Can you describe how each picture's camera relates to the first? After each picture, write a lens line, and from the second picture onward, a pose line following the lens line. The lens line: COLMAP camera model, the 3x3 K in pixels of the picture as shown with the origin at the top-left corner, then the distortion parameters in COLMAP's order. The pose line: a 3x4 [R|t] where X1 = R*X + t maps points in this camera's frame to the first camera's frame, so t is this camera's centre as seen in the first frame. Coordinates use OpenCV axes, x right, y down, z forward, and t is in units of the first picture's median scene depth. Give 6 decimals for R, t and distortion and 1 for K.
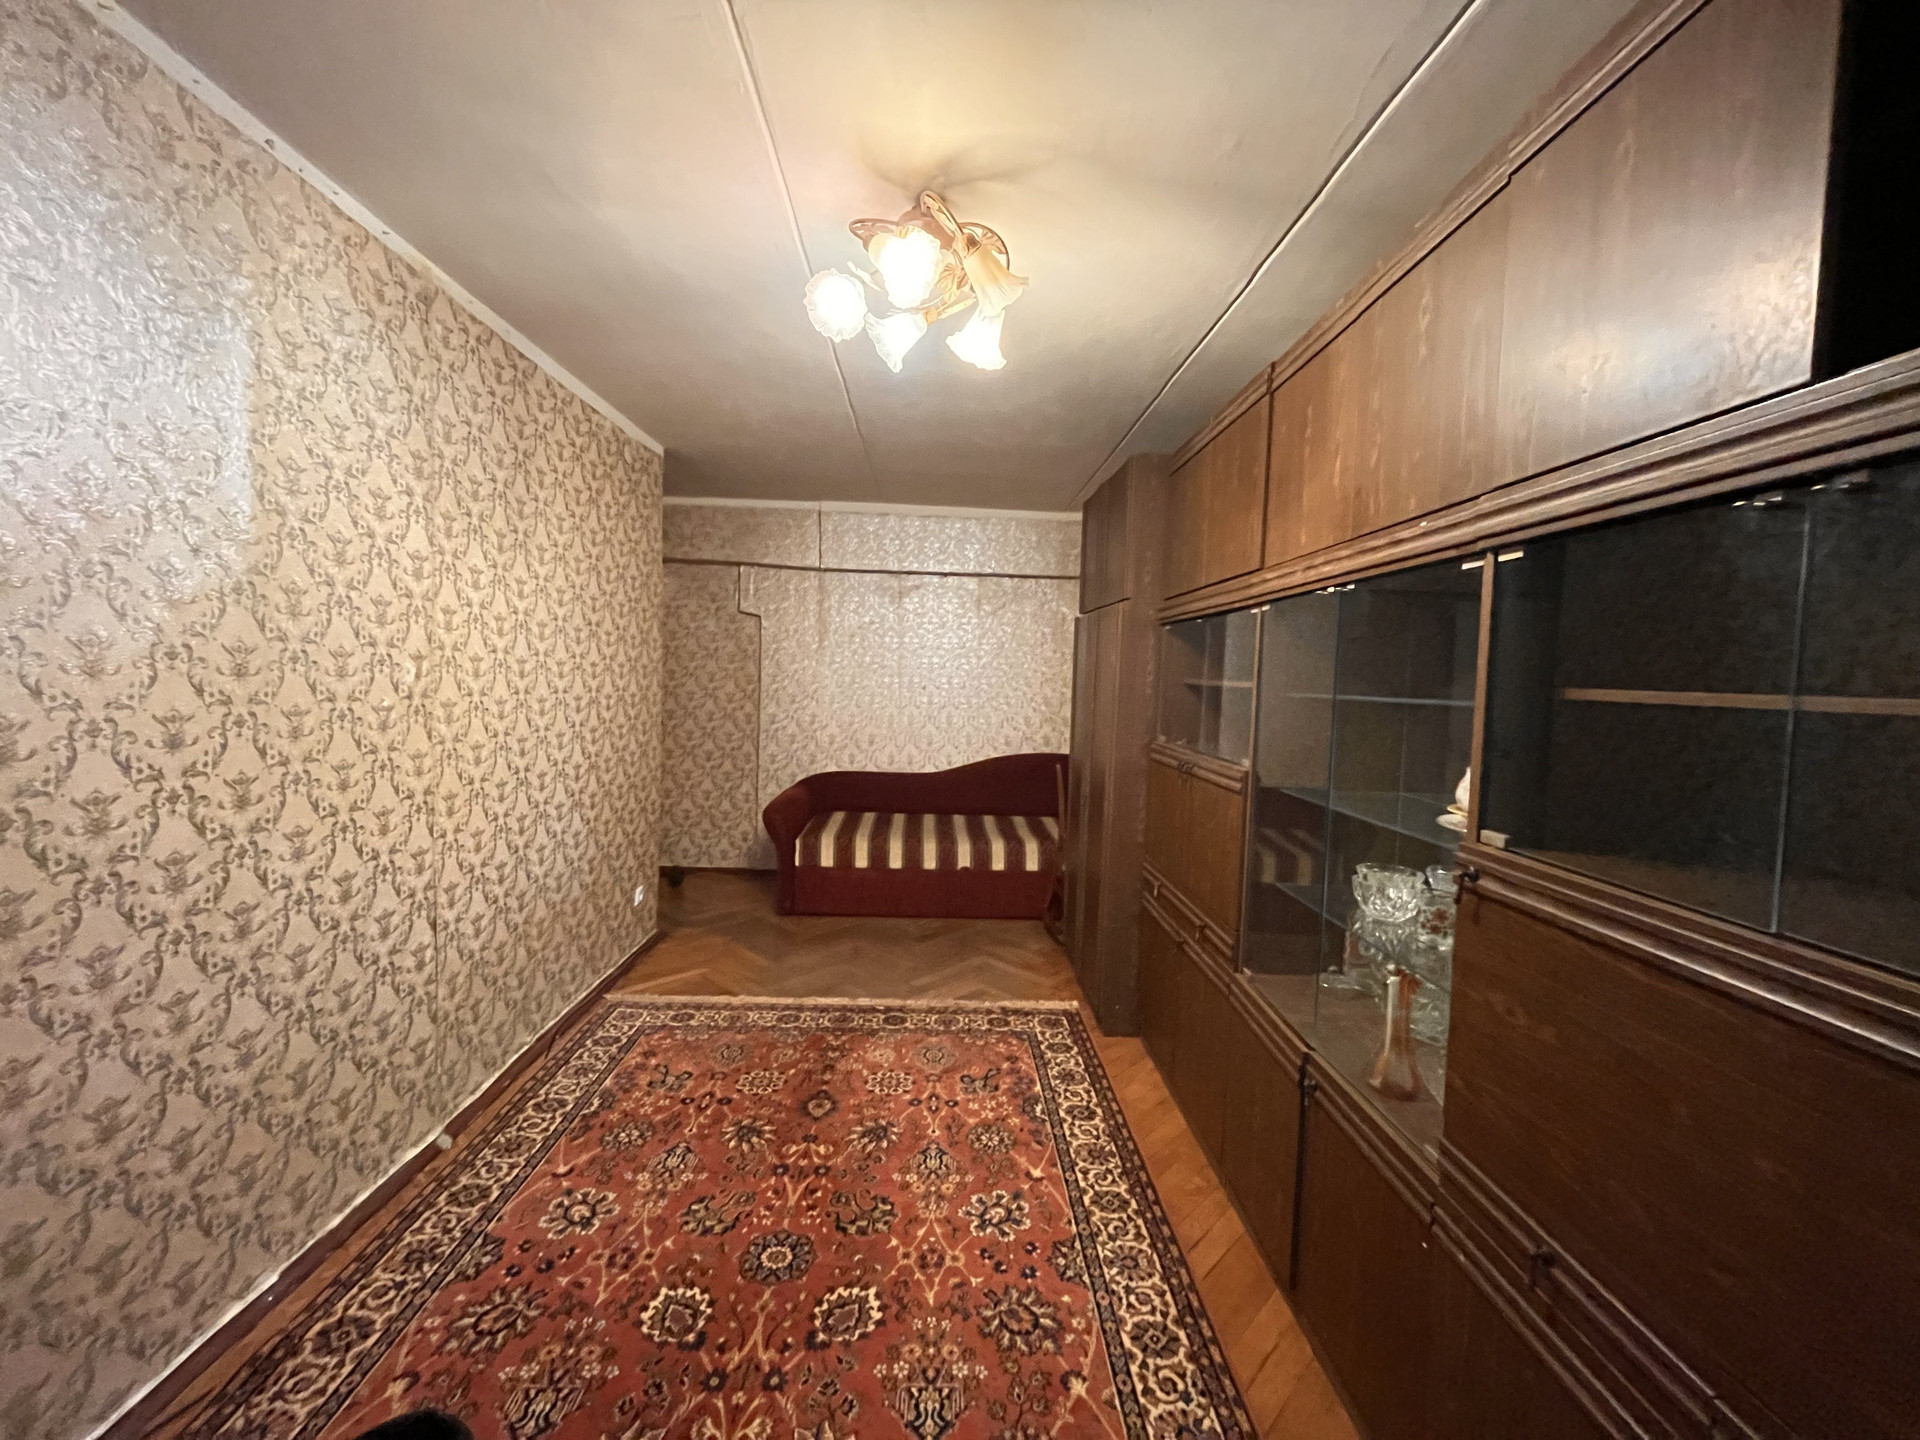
lens RADIAL K [[772.1, 0, 954.5], [0, 772.1, 710.9], [0, 0, 1]] dist [-0.004376, -0.000287]
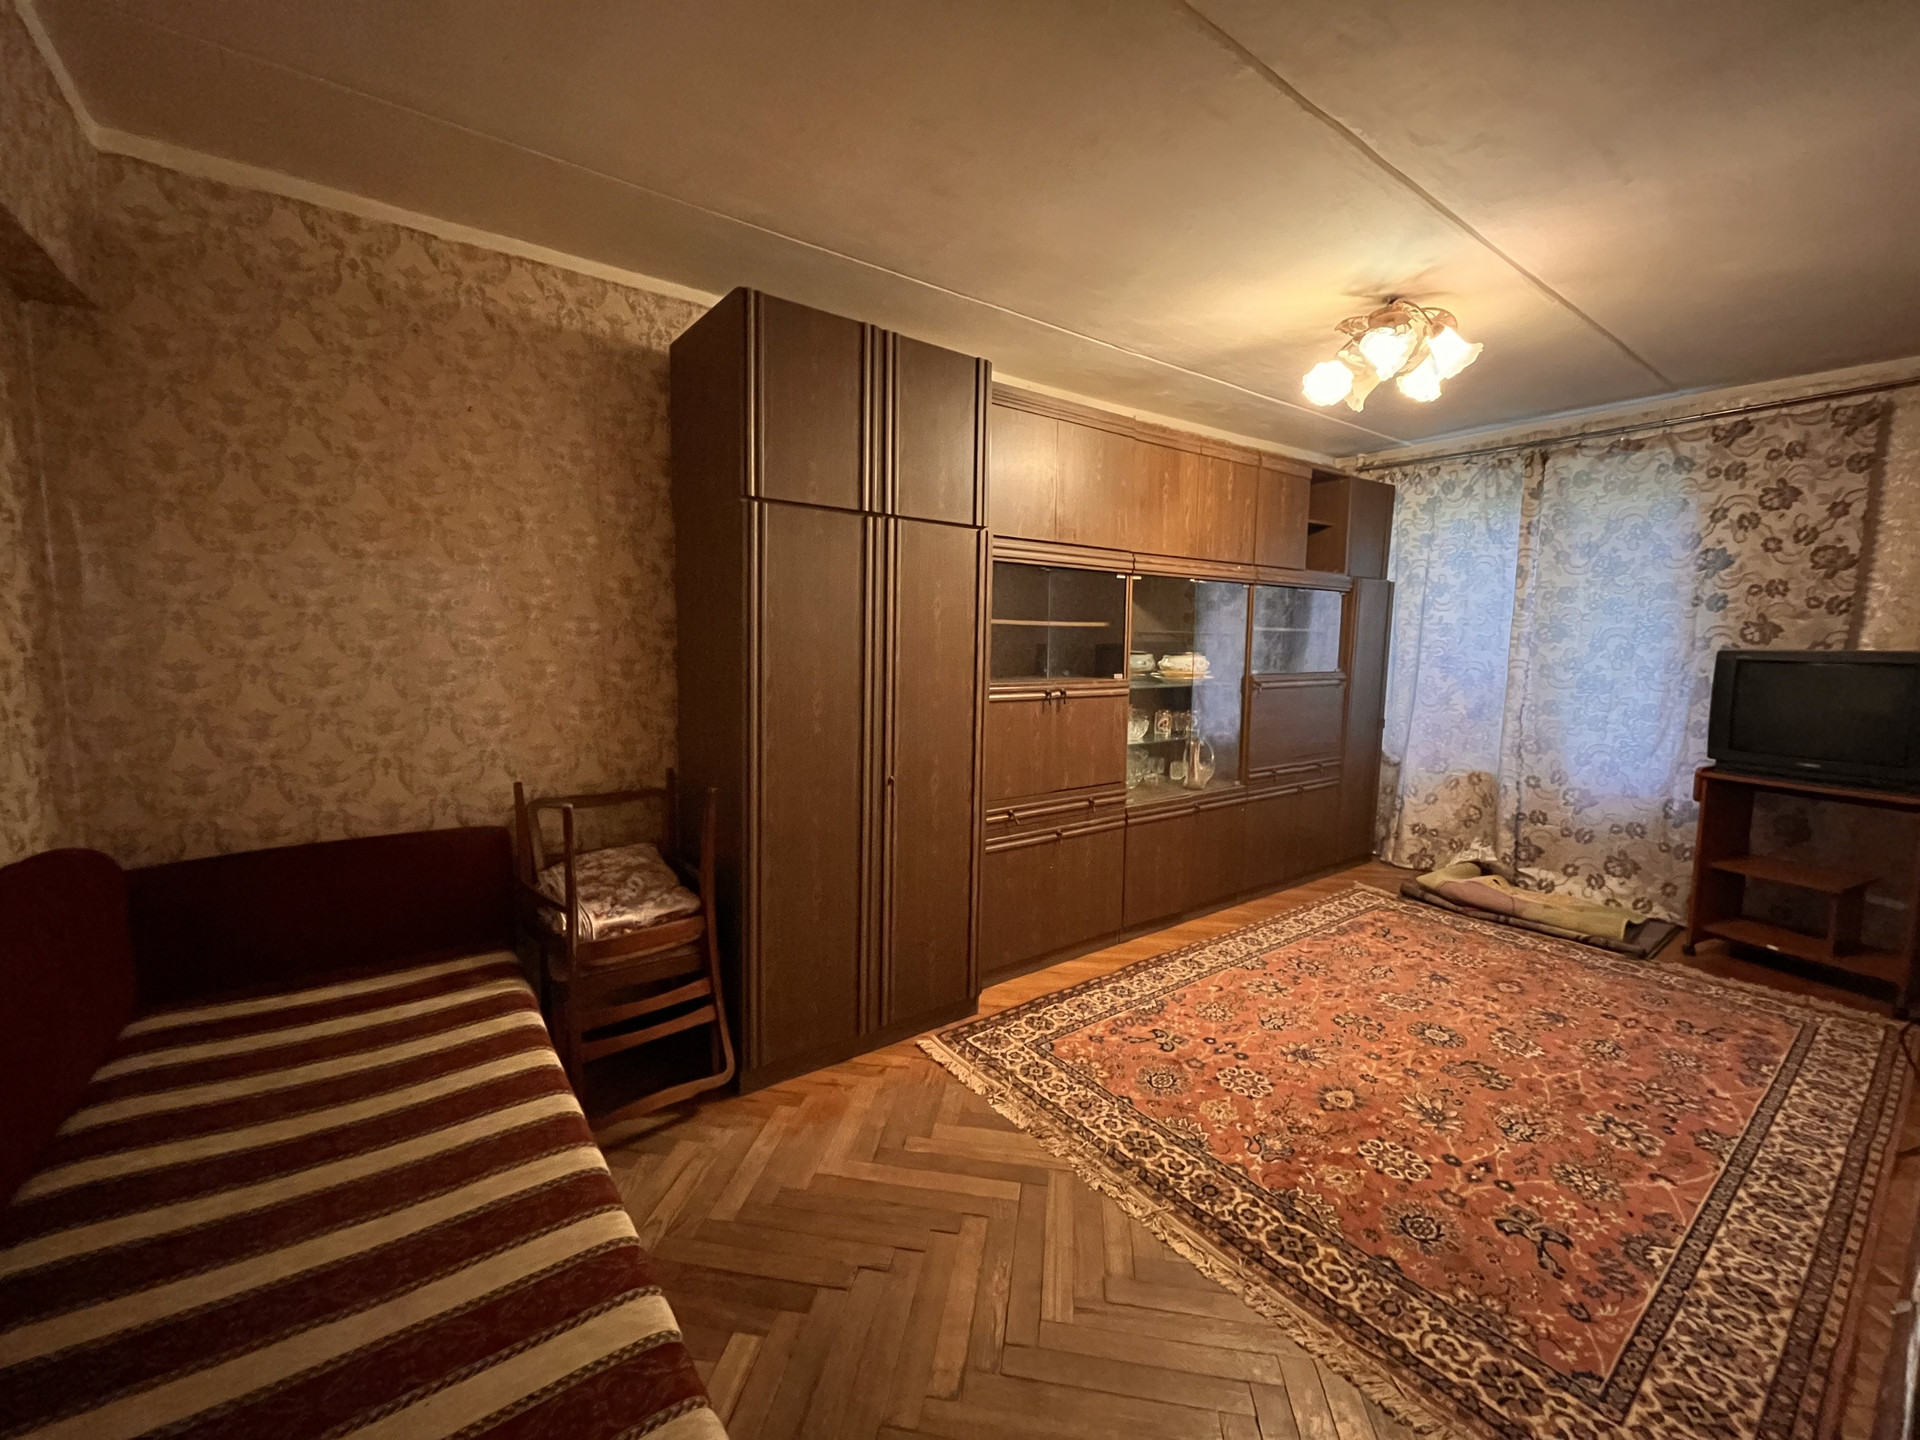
lens RADIAL K [[772.1, 0, 954.5], [0, 772.1, 710.9], [0, 0, 1]] dist [-0.004376, -0.000287]
pose [[-0.570465, -0.119152, 0.812633, -0.593935], [0.007612, 0.988611, 0.150298, -0.083709], [-0.821287, 0.091926, -0.563061, 1.820562]]
